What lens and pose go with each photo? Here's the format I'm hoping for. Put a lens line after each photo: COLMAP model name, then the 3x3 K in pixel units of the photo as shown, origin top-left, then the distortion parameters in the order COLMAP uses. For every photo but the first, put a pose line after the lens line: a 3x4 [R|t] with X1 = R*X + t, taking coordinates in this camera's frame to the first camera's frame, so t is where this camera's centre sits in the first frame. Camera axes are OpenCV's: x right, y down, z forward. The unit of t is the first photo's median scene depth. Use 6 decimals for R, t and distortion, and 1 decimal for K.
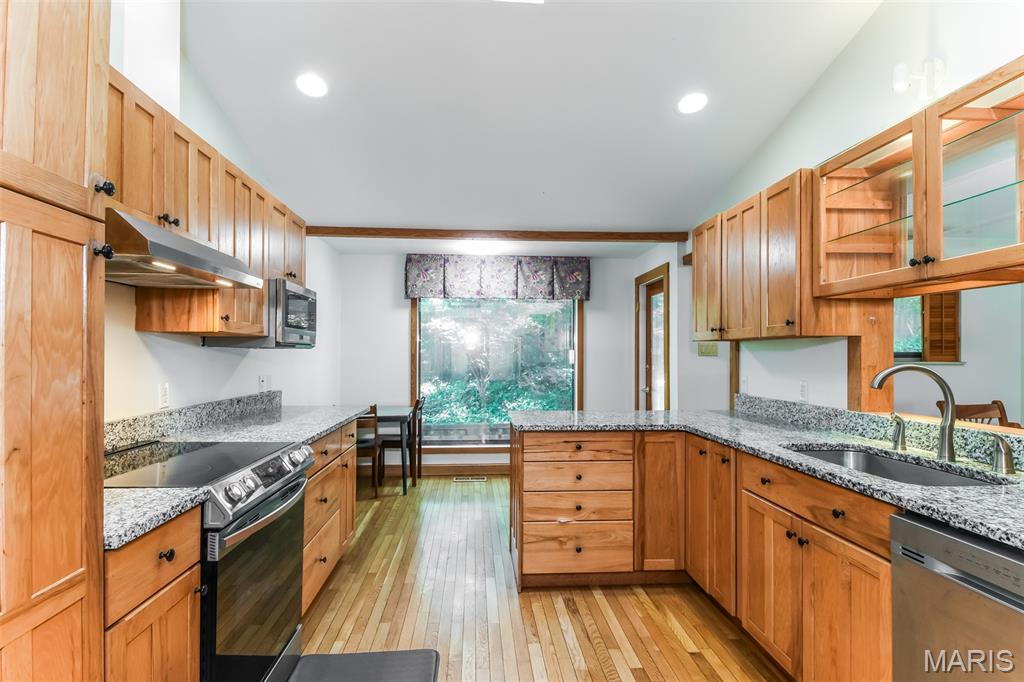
lens RADIAL K [[539.7, 0, 515.1], [0, 539.7, 352.7], [0, 0, 1]] dist [0.000491, -0.000059]
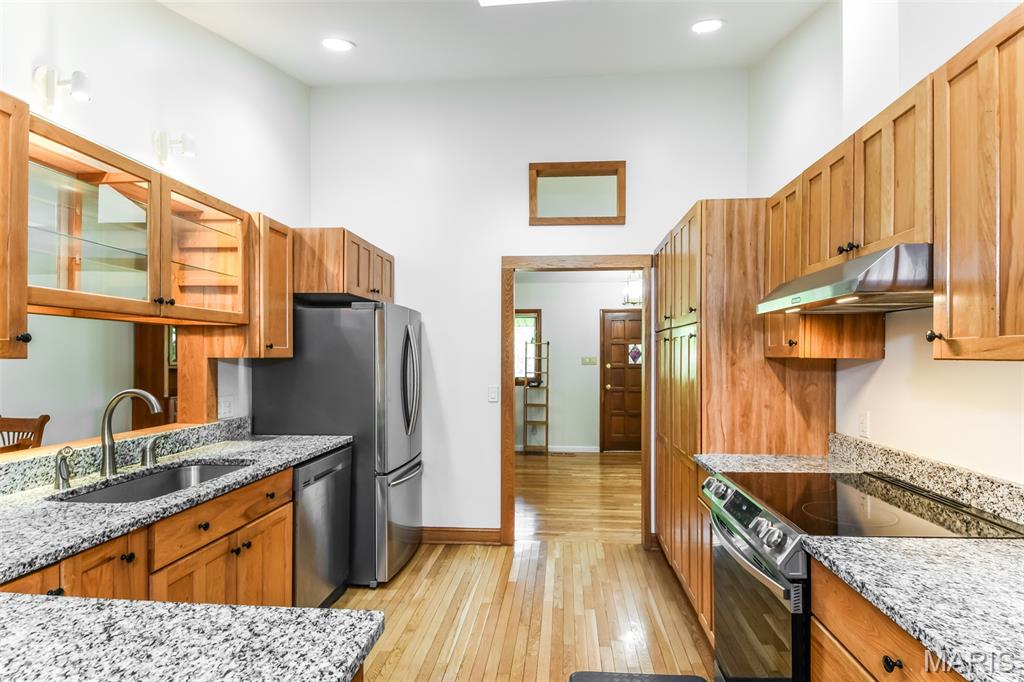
lens RADIAL K [[539.7, 0, 515.1], [0, 539.7, 352.7], [0, 0, 1]] dist [0.000491, -0.000059]
pose [[-0.986434, -0.002272, 0.164140, -0.199452], [-0.004005, 0.999940, -0.010227, -0.043903], [-0.164107, -0.010746, -0.986384, 1.911630]]
